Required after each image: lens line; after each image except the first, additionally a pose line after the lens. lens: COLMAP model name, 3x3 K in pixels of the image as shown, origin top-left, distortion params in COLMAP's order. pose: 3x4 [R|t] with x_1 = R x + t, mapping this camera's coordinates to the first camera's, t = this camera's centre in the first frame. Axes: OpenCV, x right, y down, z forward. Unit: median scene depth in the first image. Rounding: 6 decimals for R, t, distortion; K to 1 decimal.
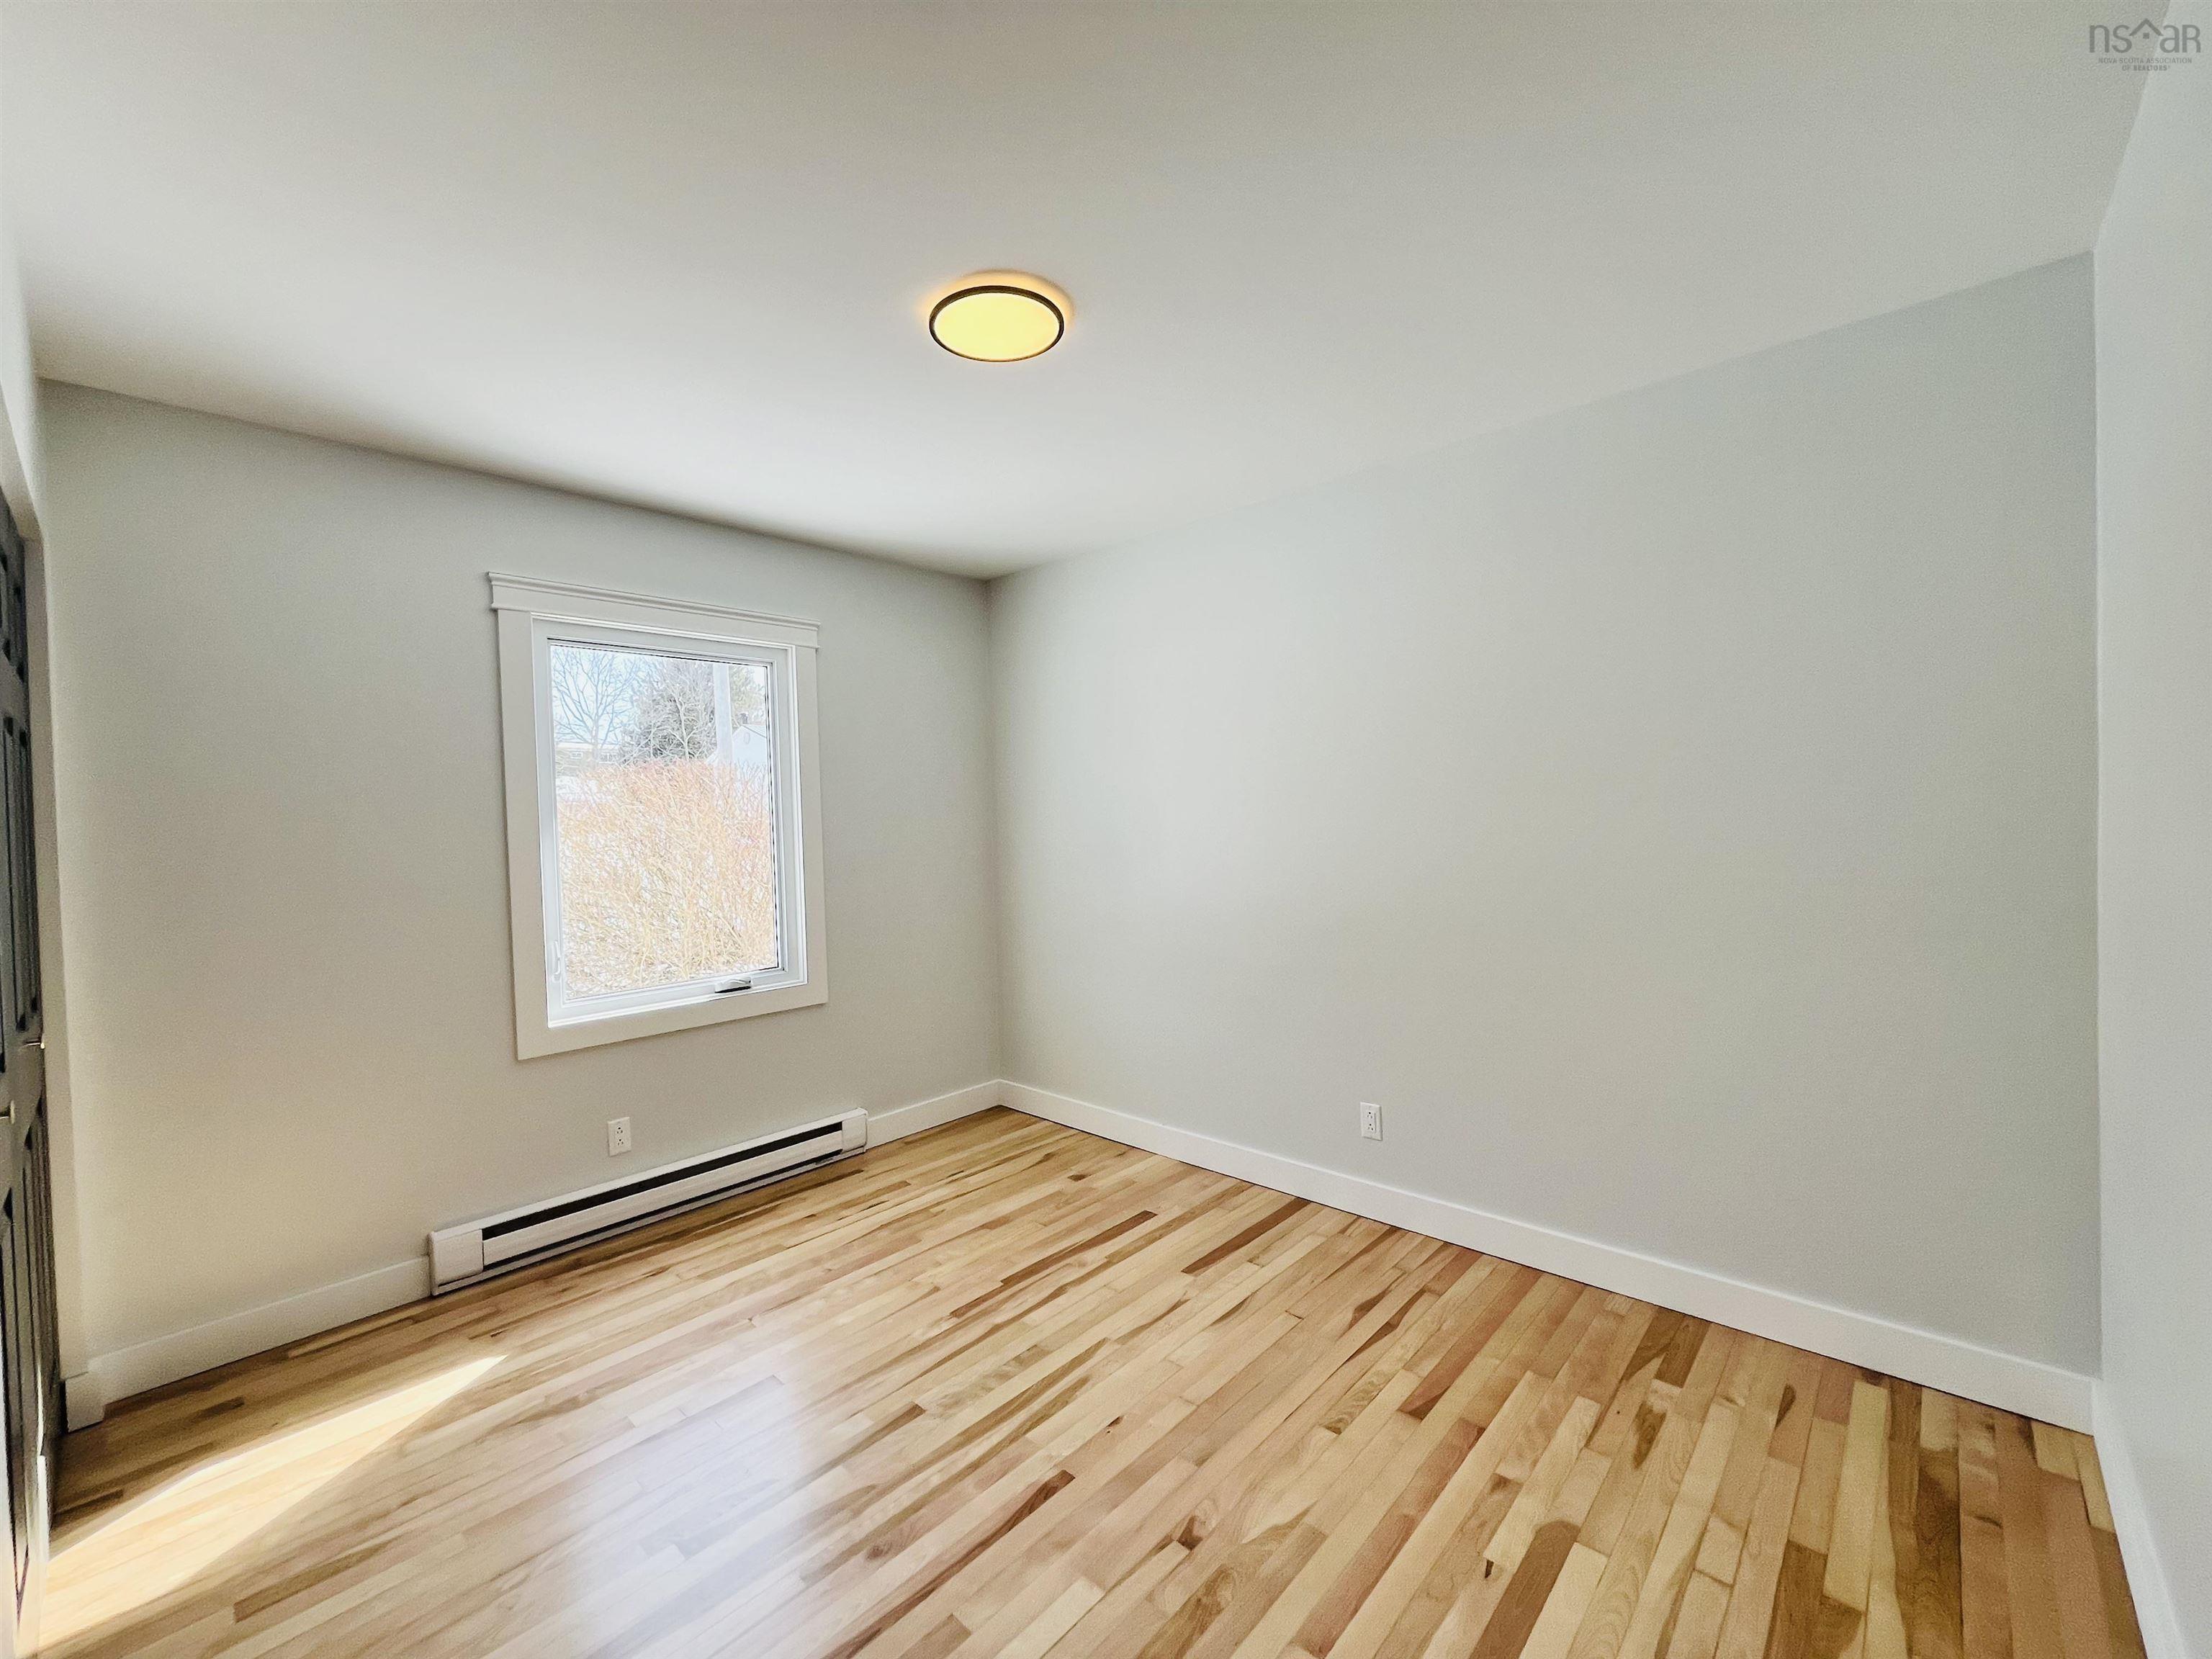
lens RADIAL K [[899.5, 0, 1076.2], [0, 899.5, 827.7], [0, 0, 1]] dist [-0.001529, 0.000245]
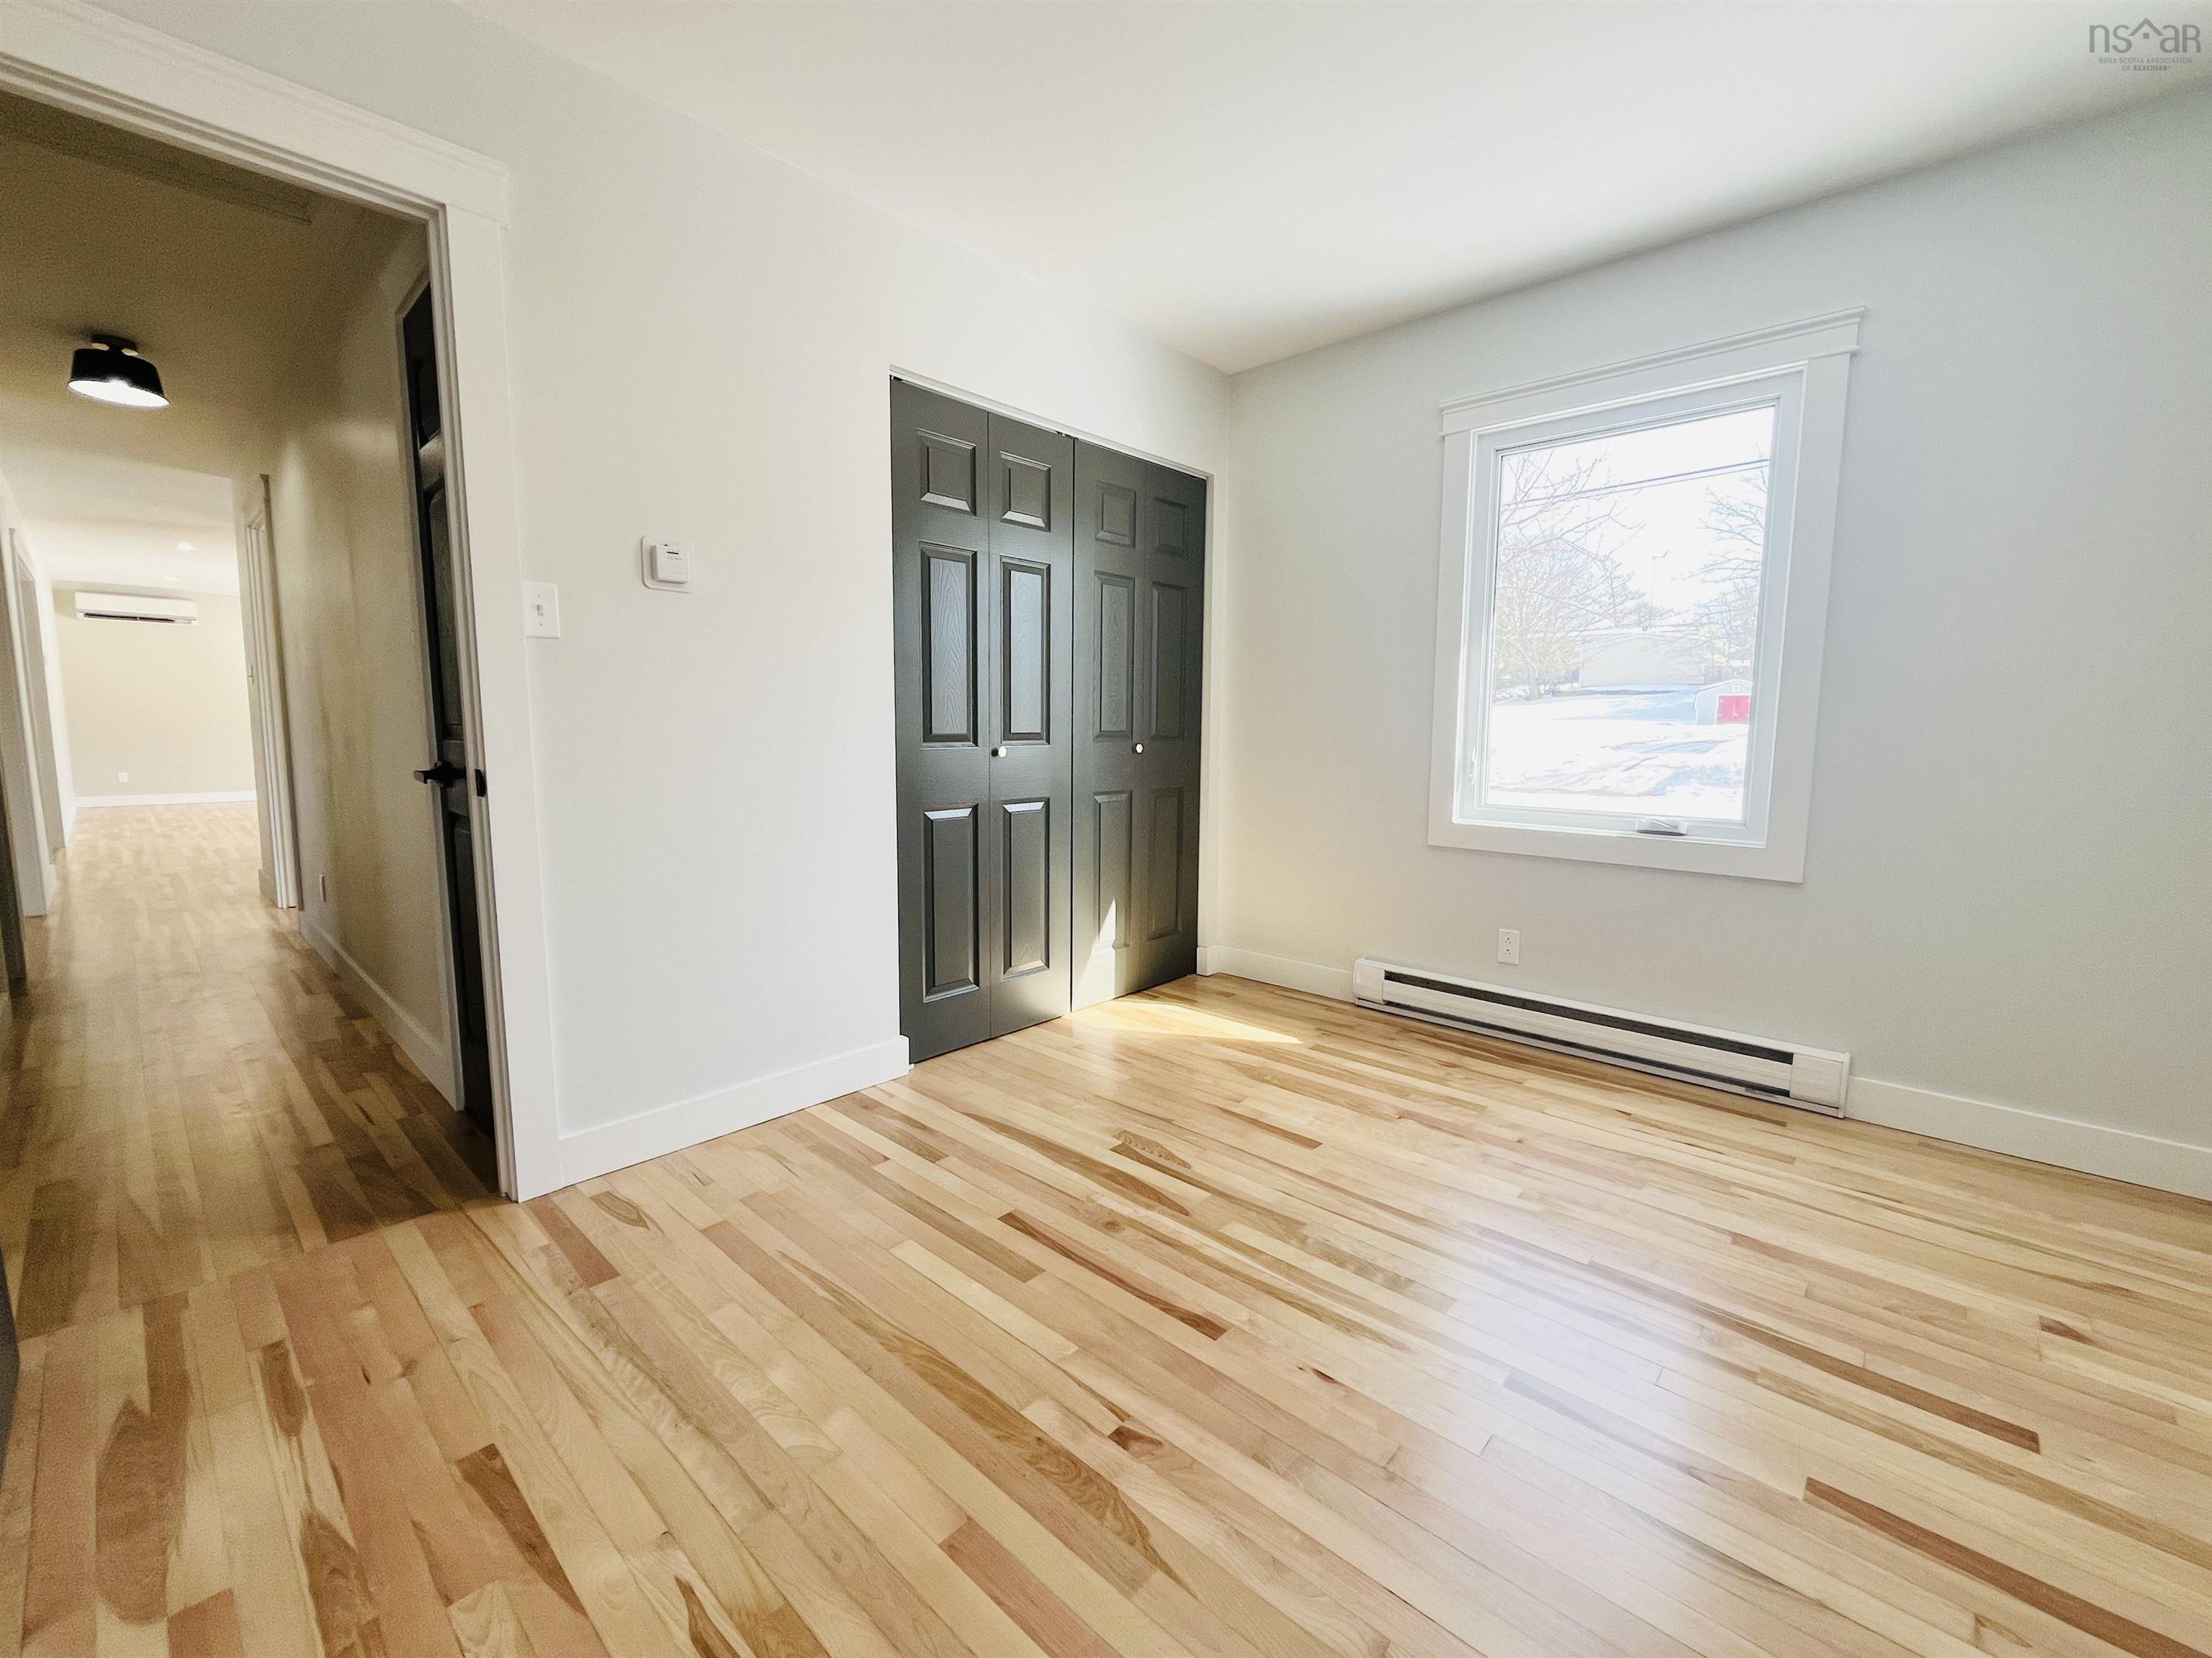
lens RADIAL K [[898.6, 0, 1109.6], [0, 898.6, 820.0], [0, 0, 1]] dist [0.001105, 0.000286]
pose [[0.039274, 0.145375, -0.988597, 0.463220], [-0.023752, 0.989216, 0.144522, 0.067768], [0.998946, 0.017805, 0.042303, 0.515213]]
